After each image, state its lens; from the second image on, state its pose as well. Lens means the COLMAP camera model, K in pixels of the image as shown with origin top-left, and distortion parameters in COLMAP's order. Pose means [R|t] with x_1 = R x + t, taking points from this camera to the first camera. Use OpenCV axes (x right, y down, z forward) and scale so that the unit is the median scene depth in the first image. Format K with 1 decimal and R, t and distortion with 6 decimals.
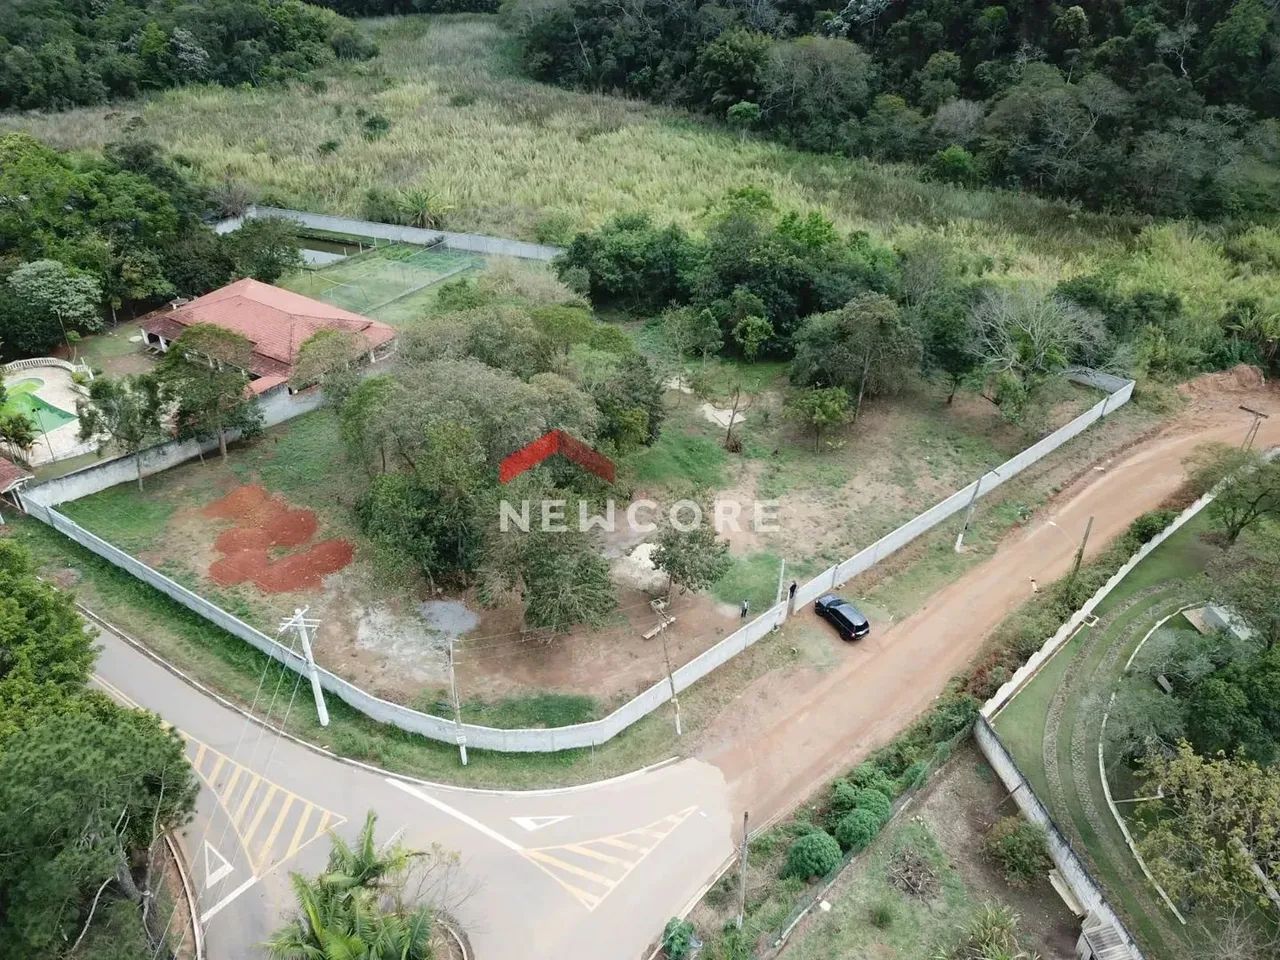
lens RADIAL K [[966.9, 0, 640.0], [0, 966.9, 480.0], [0, 0, 1]] dist [0.026512, -0.039656]
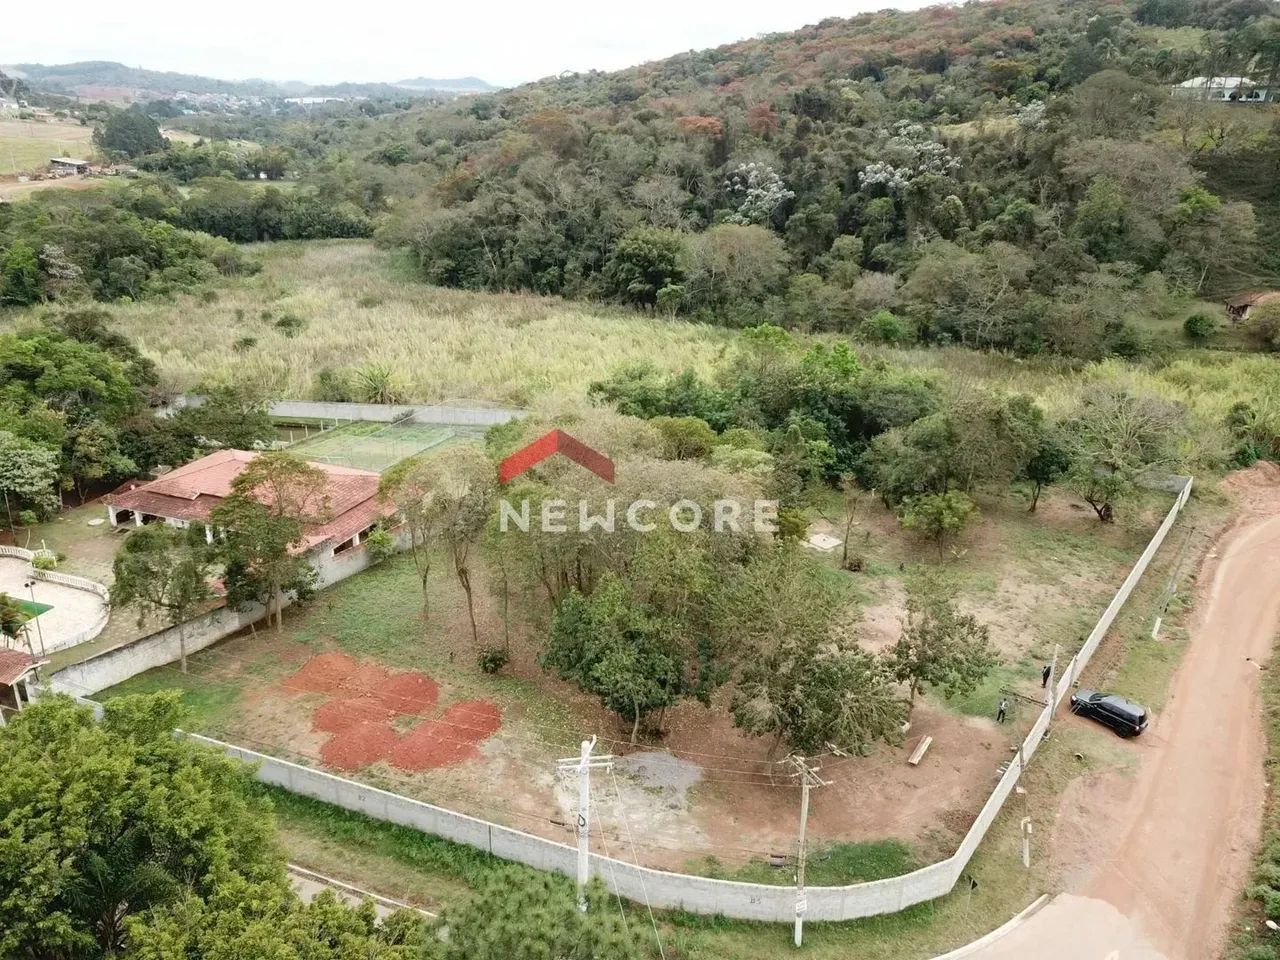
lens RADIAL K [[966.9, 0, 640.0], [0, 966.9, 480.0], [0, 0, 1]] dist [0.026512, -0.039656]
pose [[0.979357, -0.071924, 0.188910, -0.169199], [0.114124, 0.968101, -0.223060, 0.042834], [-0.166840, 0.240014, 0.956325, 0.098755]]
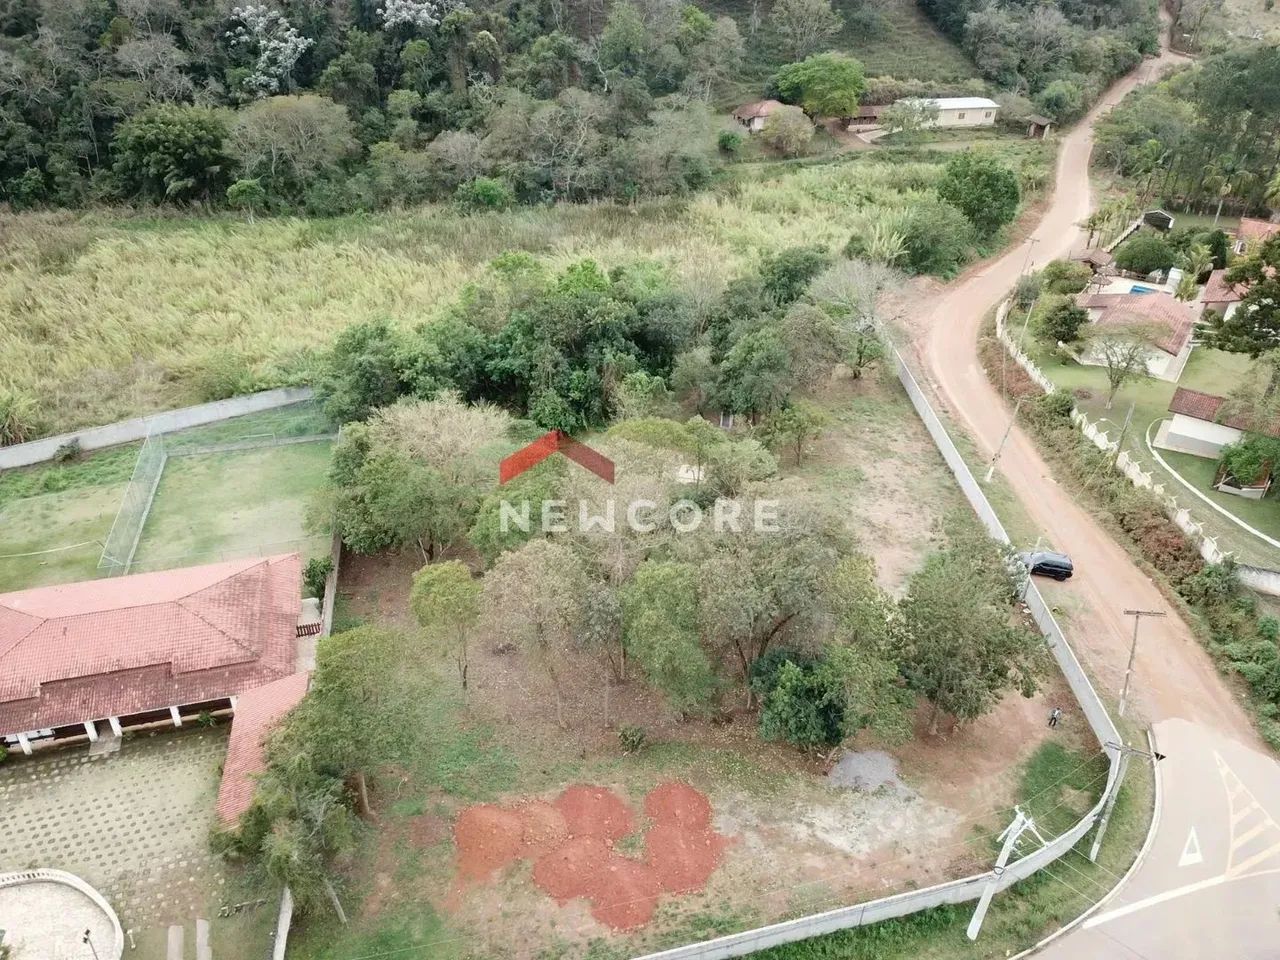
lens RADIAL K [[955.8, 0, 640.0], [0, 955.8, 480.0], [0, 0, 1]] dist [0.023725, -0.005923]
pose [[0.671473, -0.408027, 0.618577, -0.376038], [0.418642, 0.897655, 0.137673, -0.147889], [-0.611443, 0.166519, 0.773569, 0.197087]]
